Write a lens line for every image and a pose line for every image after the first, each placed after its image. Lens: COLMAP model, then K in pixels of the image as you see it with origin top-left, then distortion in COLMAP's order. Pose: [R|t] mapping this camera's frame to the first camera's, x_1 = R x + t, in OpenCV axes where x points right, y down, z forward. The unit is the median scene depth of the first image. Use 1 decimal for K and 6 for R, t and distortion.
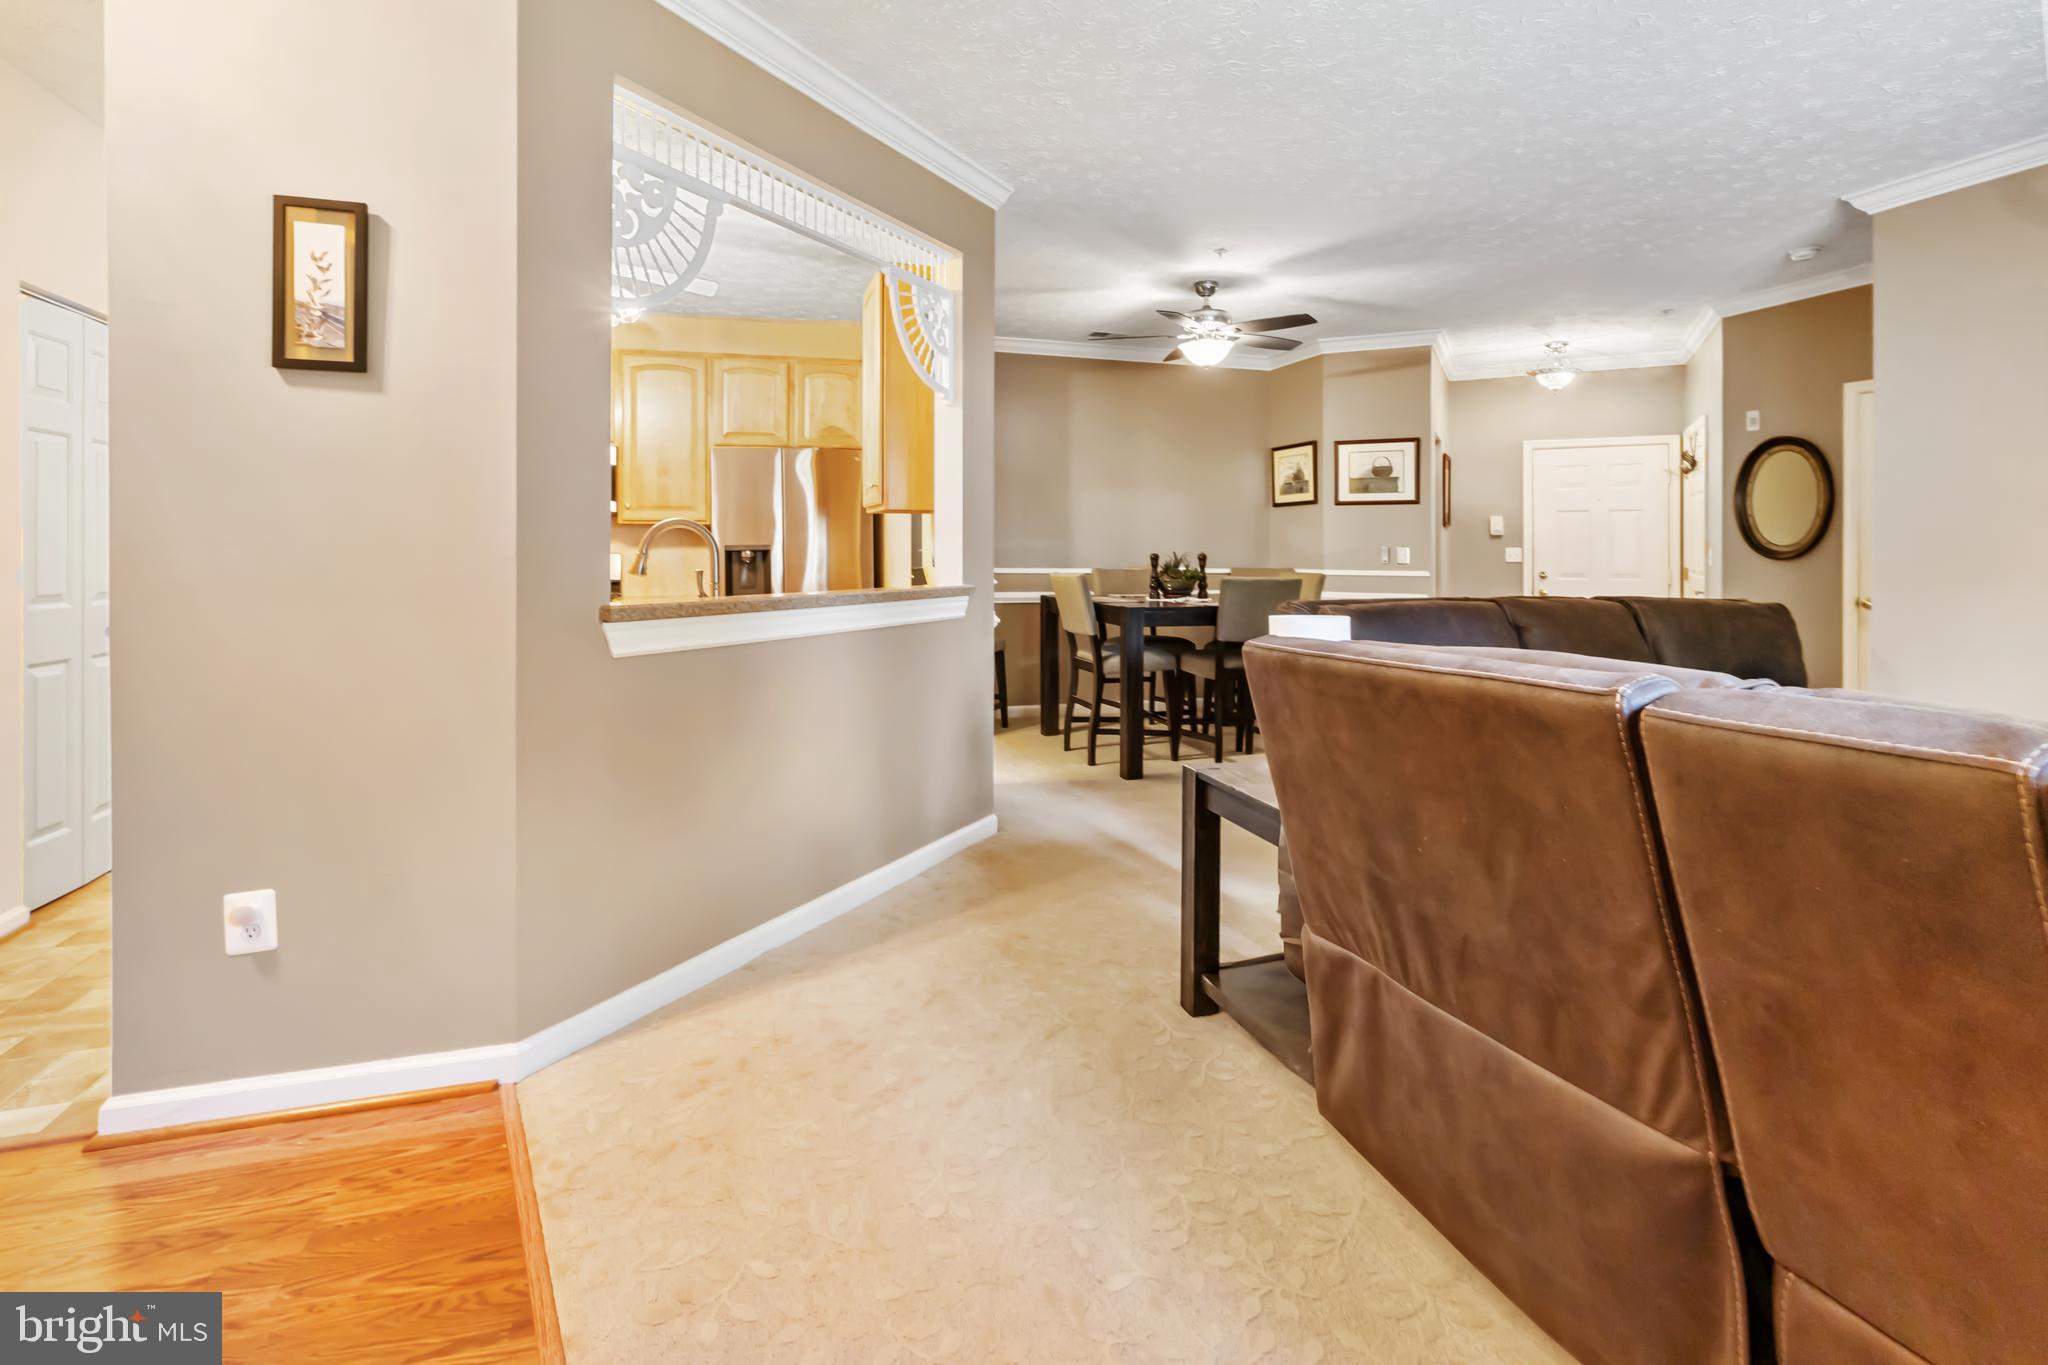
lens RADIAL K [[966.5, 0, 1006.5], [0, 966.5, 539.3], [0, 0, 1]] dist [0.005131, 0.000487]
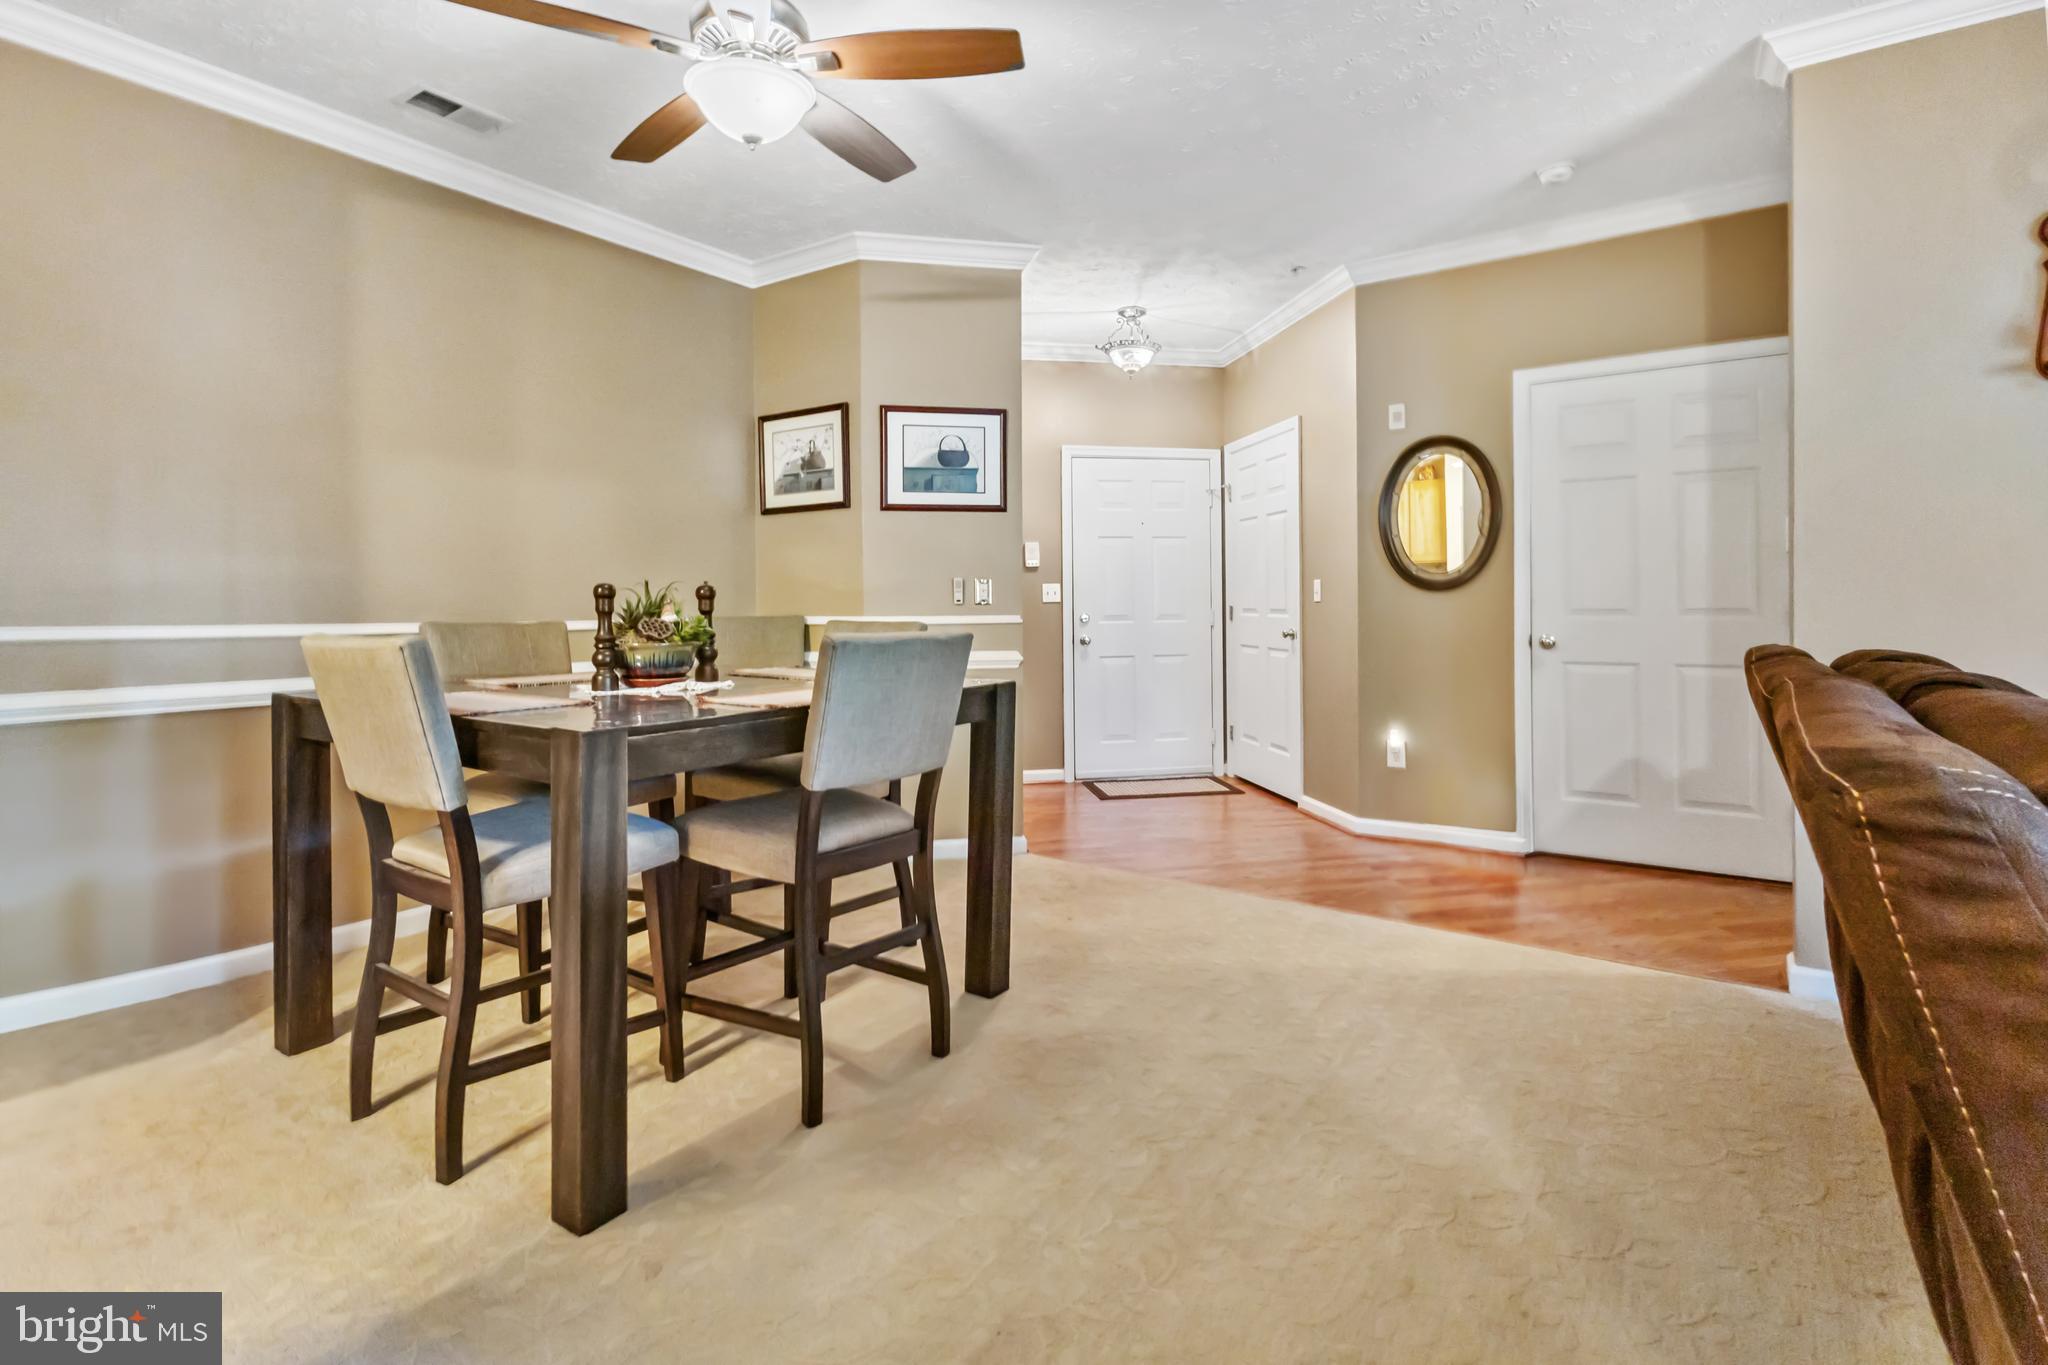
lens RADIAL K [[966.5, 0, 1009.8], [0, 966.5, 600.4], [0, 0, 1]] dist [0.005131, 0.000487]
pose [[0.784603, -0.009119, 0.619932, 0.025978], [0.002324, 0.999928, 0.011766, 0.015858], [-0.619994, -0.007791, 0.784568, 0.501720]]
